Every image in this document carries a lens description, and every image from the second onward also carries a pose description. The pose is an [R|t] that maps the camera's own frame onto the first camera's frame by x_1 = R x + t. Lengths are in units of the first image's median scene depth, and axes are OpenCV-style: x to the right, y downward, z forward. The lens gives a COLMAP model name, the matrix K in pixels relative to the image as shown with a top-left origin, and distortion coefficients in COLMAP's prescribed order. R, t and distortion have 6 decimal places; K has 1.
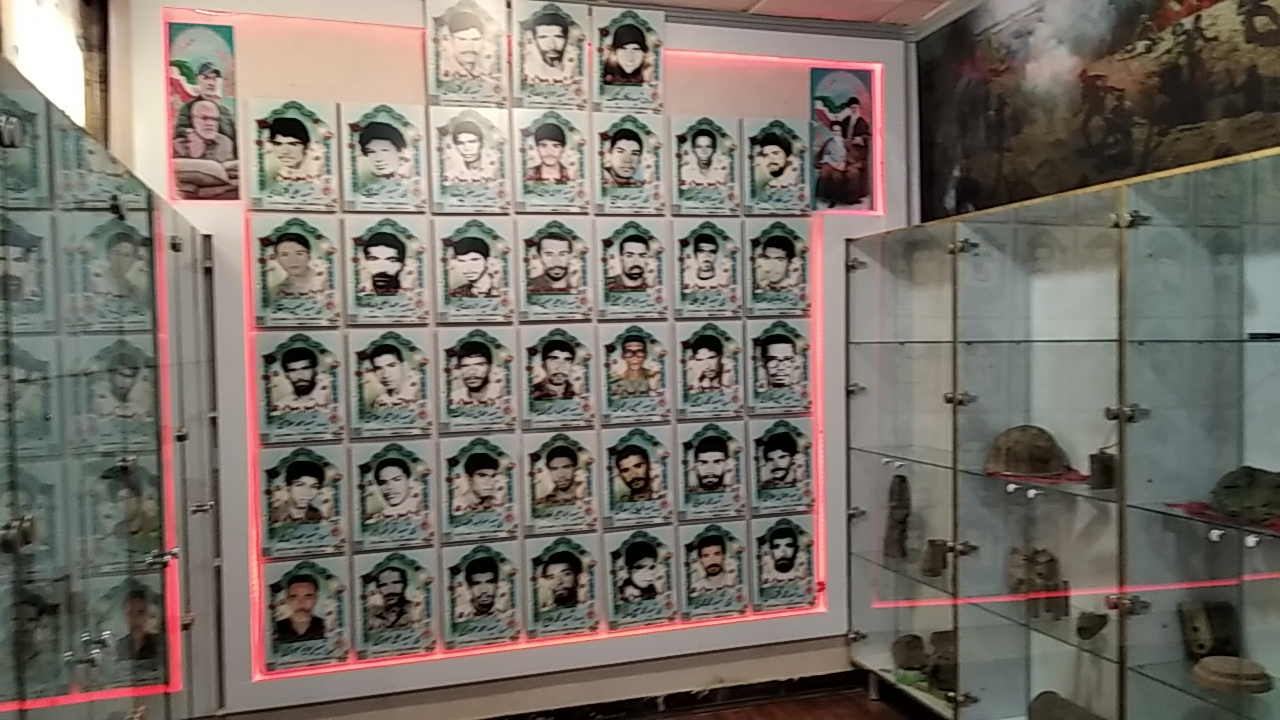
lens RADIAL K [[1021.6, 0, 640.0], [0, 1021.6, 360.0], [0, 0, 1]] dist [0.104957, -0.184852]
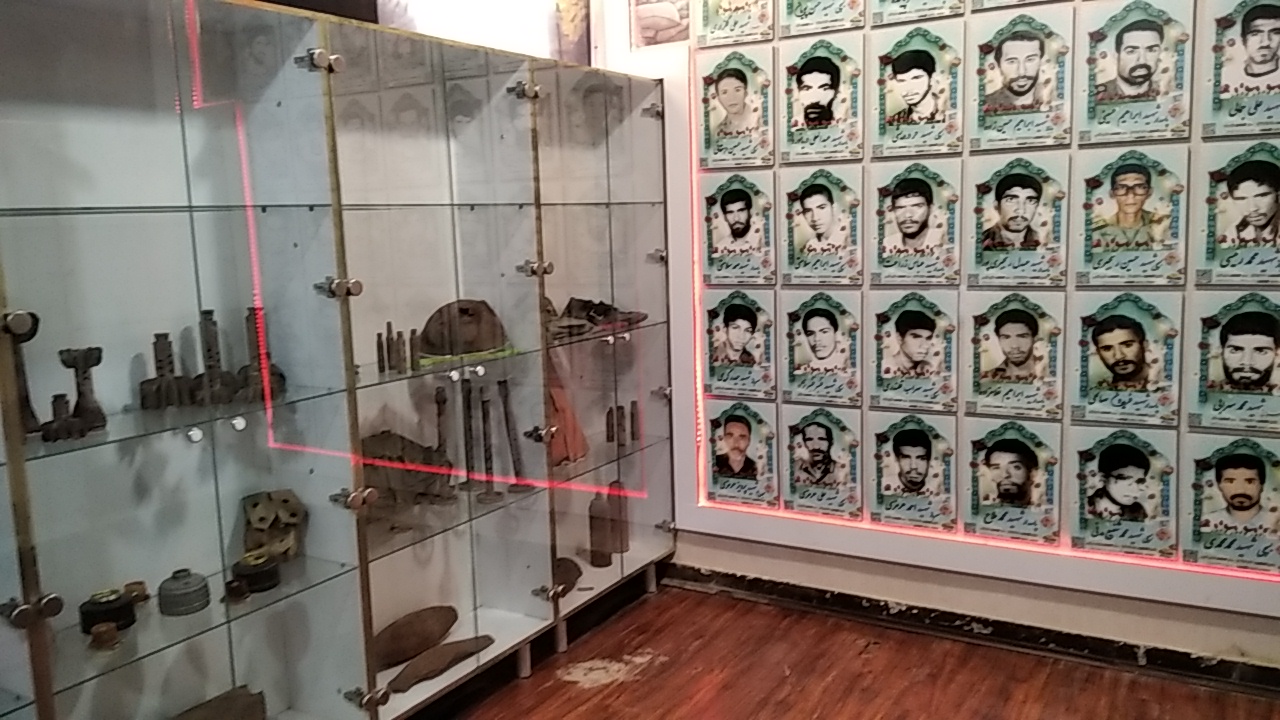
lens RADIAL K [[1021.6, 0, 640.0], [0, 1021.6, 360.0], [0, 0, 1]] dist [0.104957, -0.184852]
pose [[0.668407, 0.110687, -0.735514, 0.330730], [0.000901, 0.988744, 0.149615, 0.002779], [0.743795, -0.100667, 0.660784, 0.256184]]
